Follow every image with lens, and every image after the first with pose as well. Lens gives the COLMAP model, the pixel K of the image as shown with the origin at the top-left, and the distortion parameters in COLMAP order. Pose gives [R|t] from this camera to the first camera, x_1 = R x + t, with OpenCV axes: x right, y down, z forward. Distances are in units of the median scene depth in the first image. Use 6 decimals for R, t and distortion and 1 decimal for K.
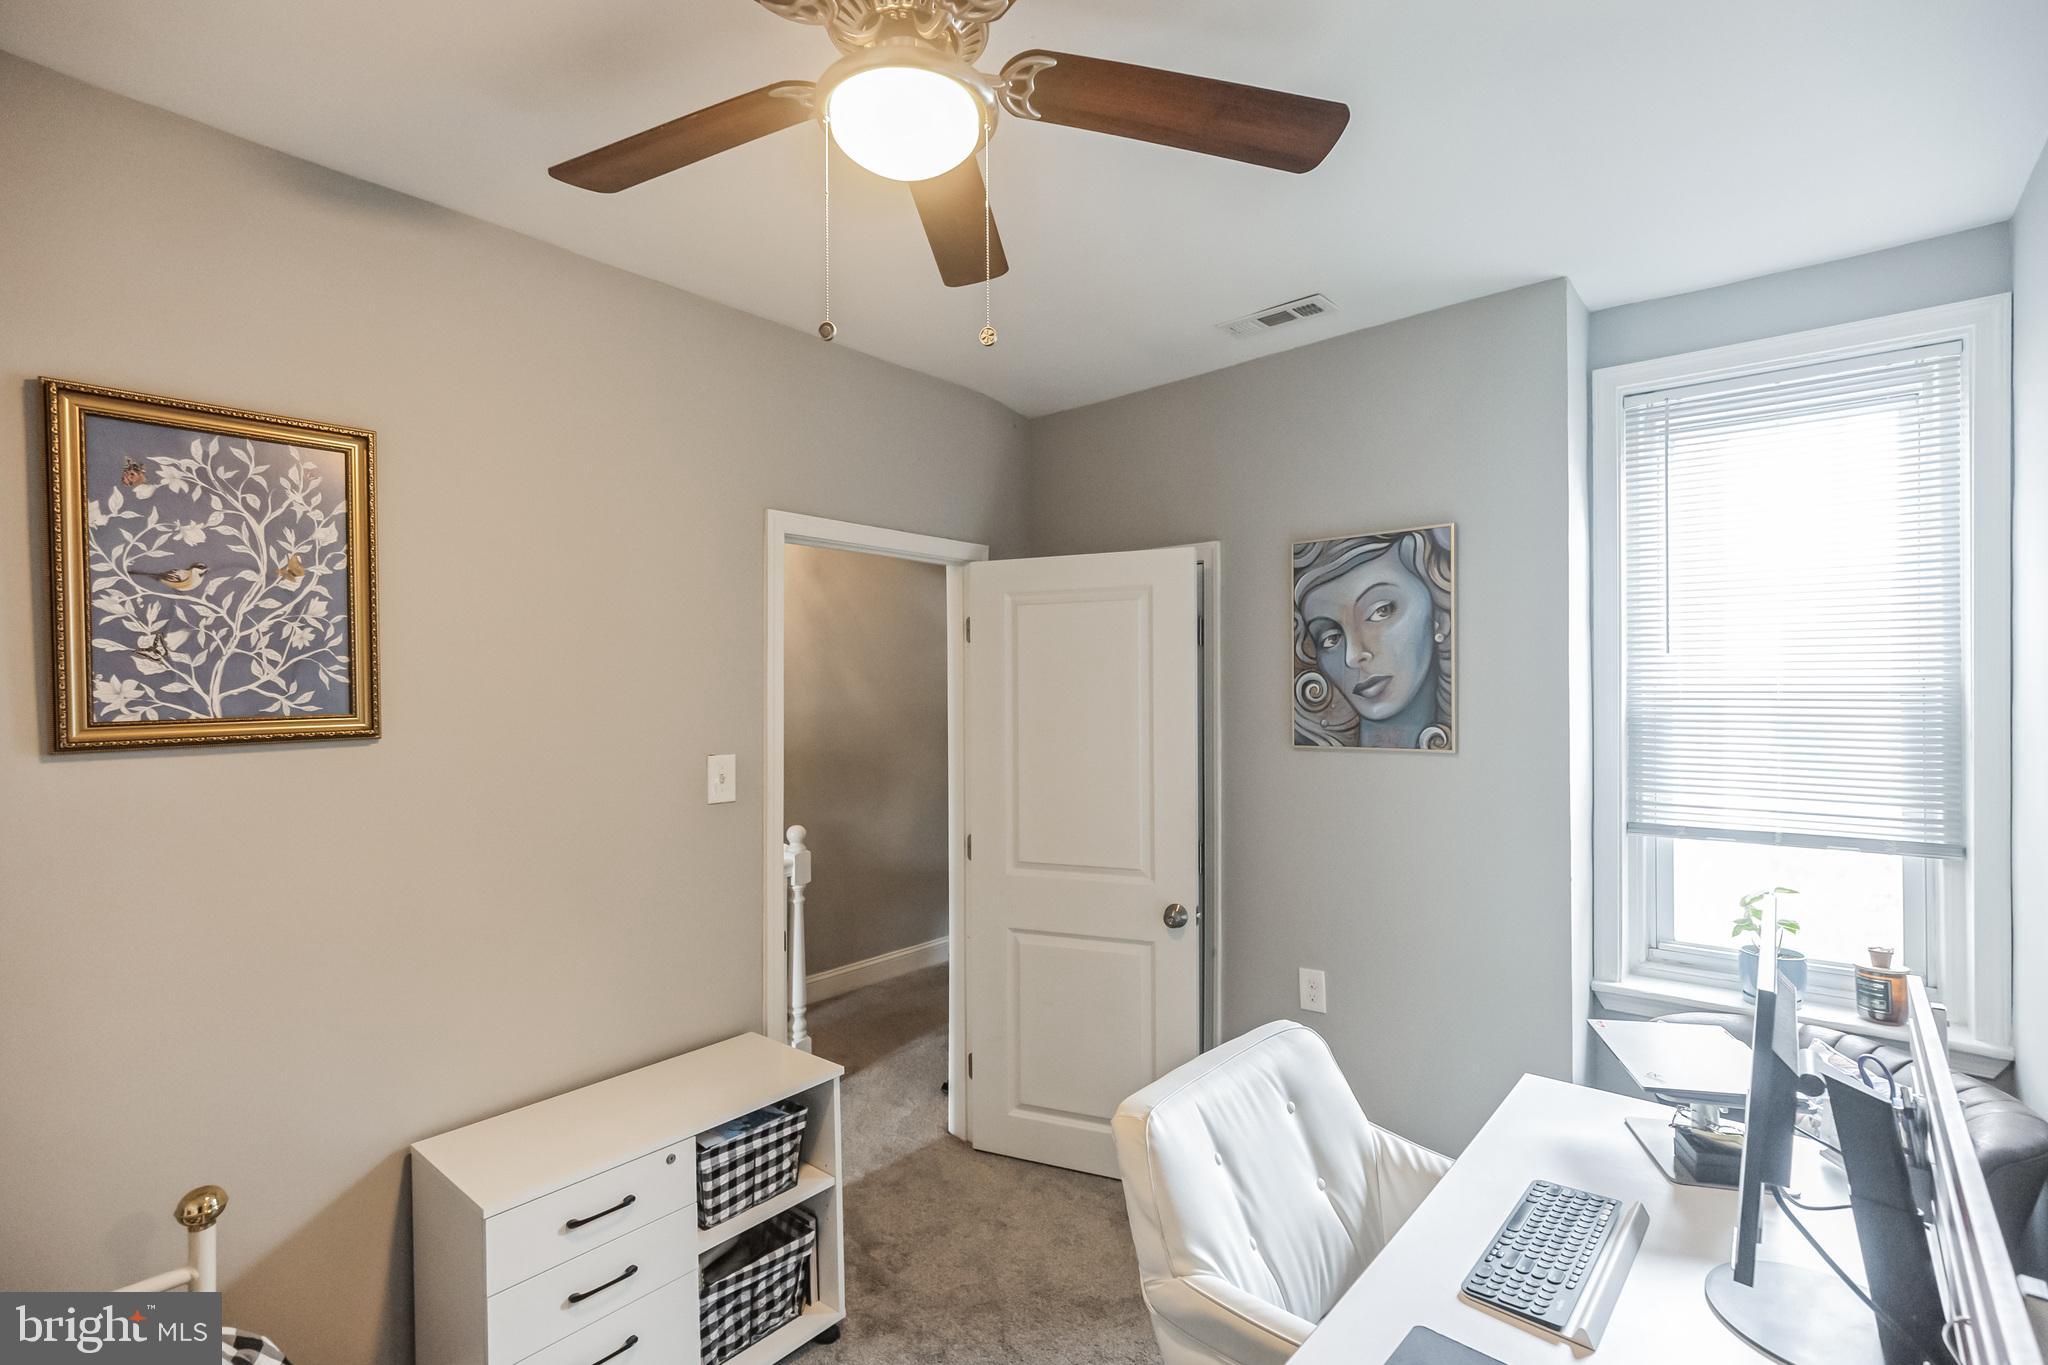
lens RADIAL K [[940.1, 0, 1036.6], [0, 940.1, 682.3], [0, 0, 1]] dist [-0.012020, 0.007028]
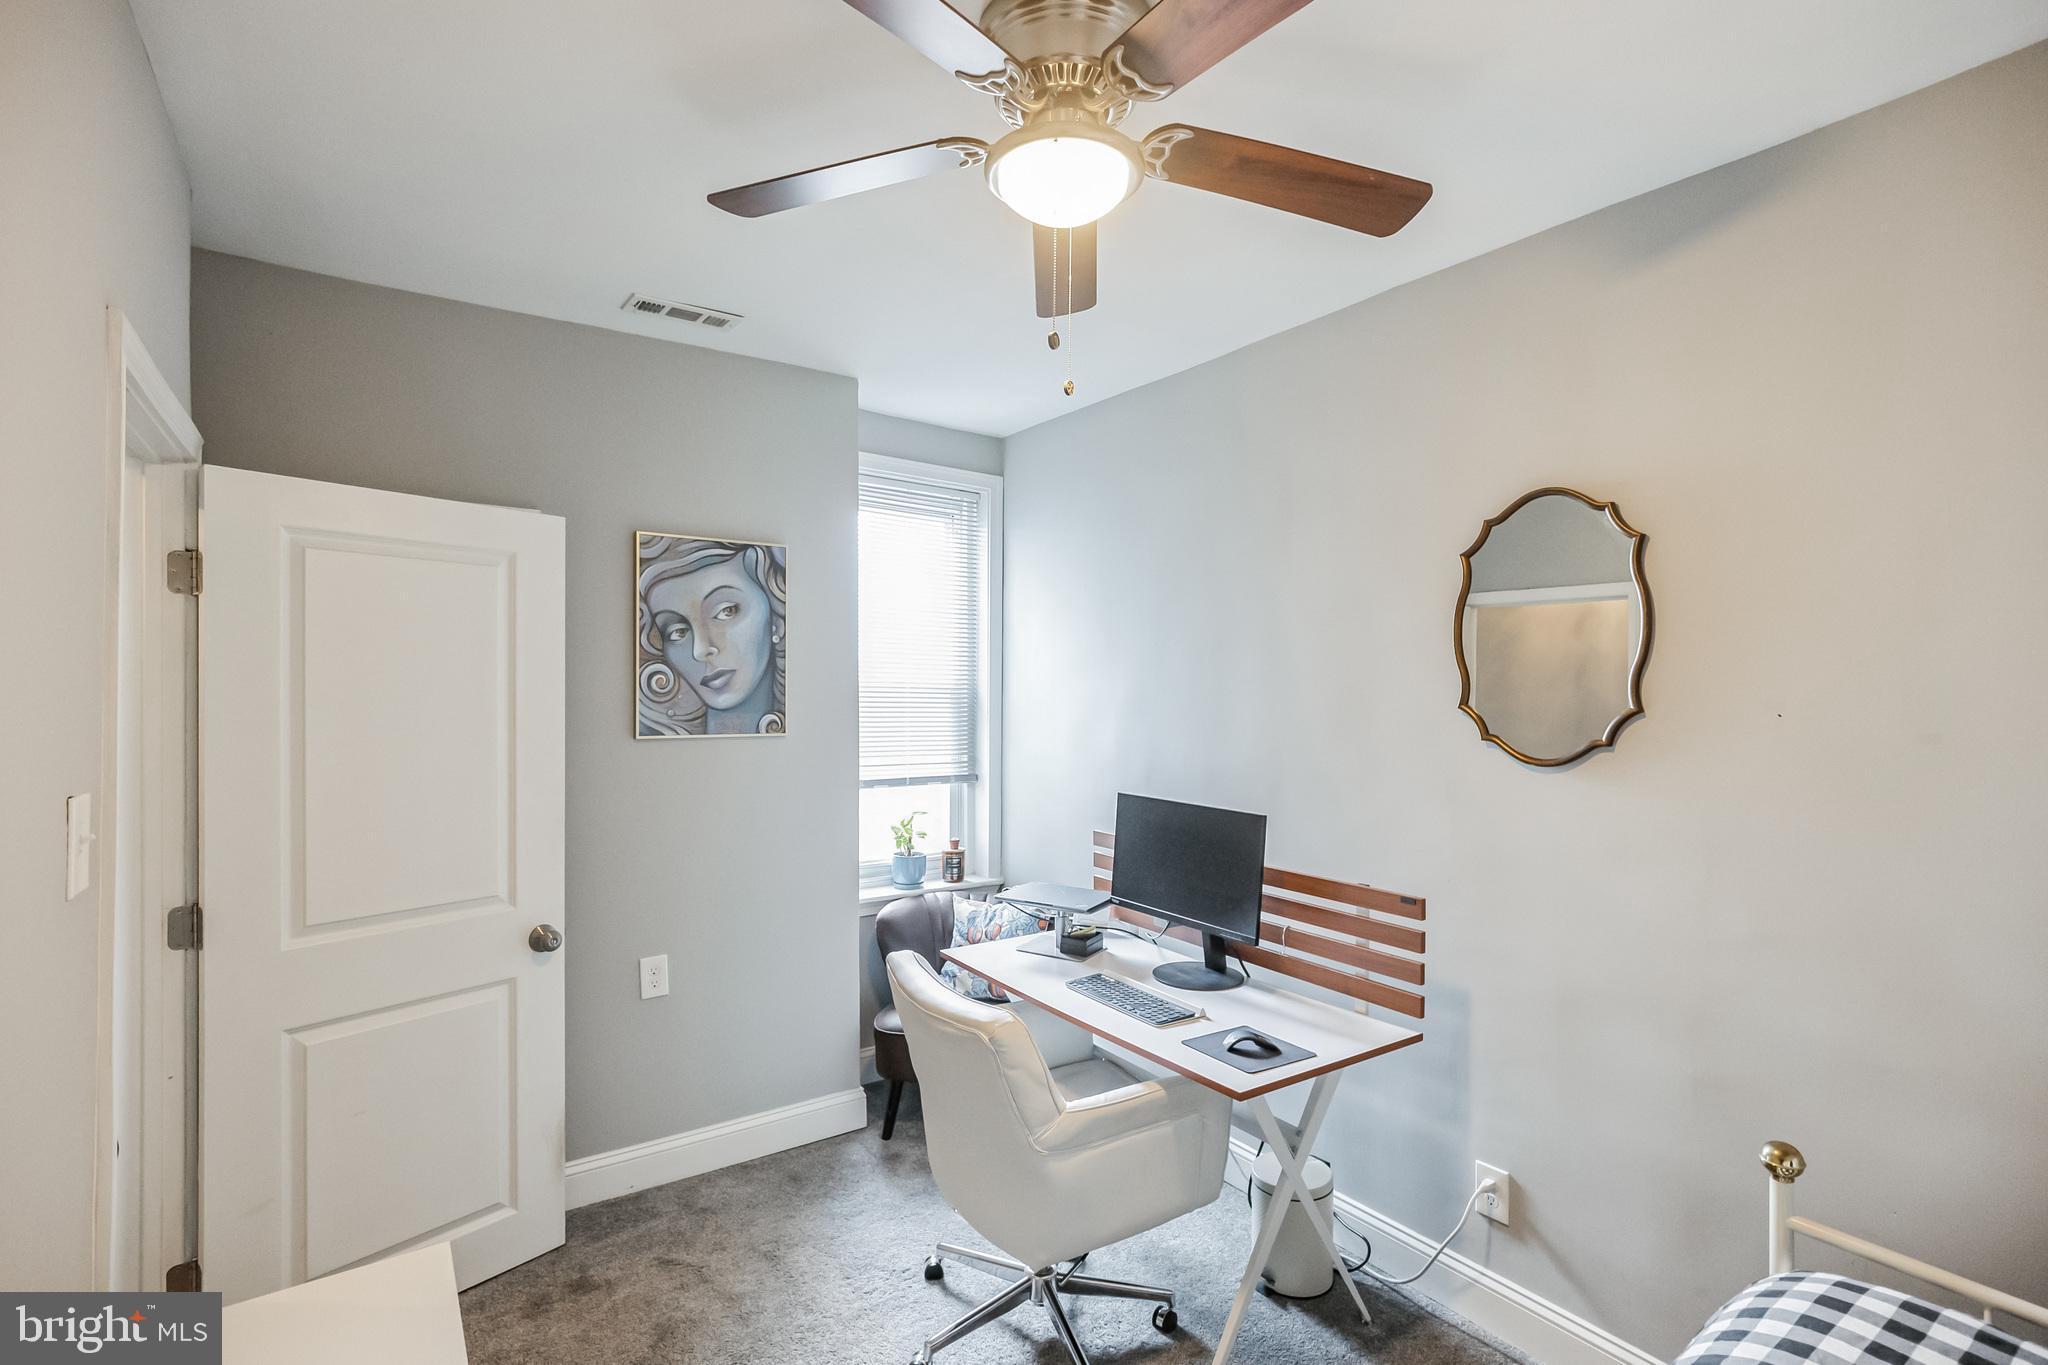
lens RADIAL K [[940.1, 0, 1036.6], [0, 940.1, 682.3], [0, 0, 1]] dist [-0.012020, 0.007028]
pose [[0.247769, 0.016161, 0.968684, -0.616664], [-0.019958, 0.999734, -0.011574, 0.013832], [-0.968614, -0.016466, 0.248025, 0.367961]]
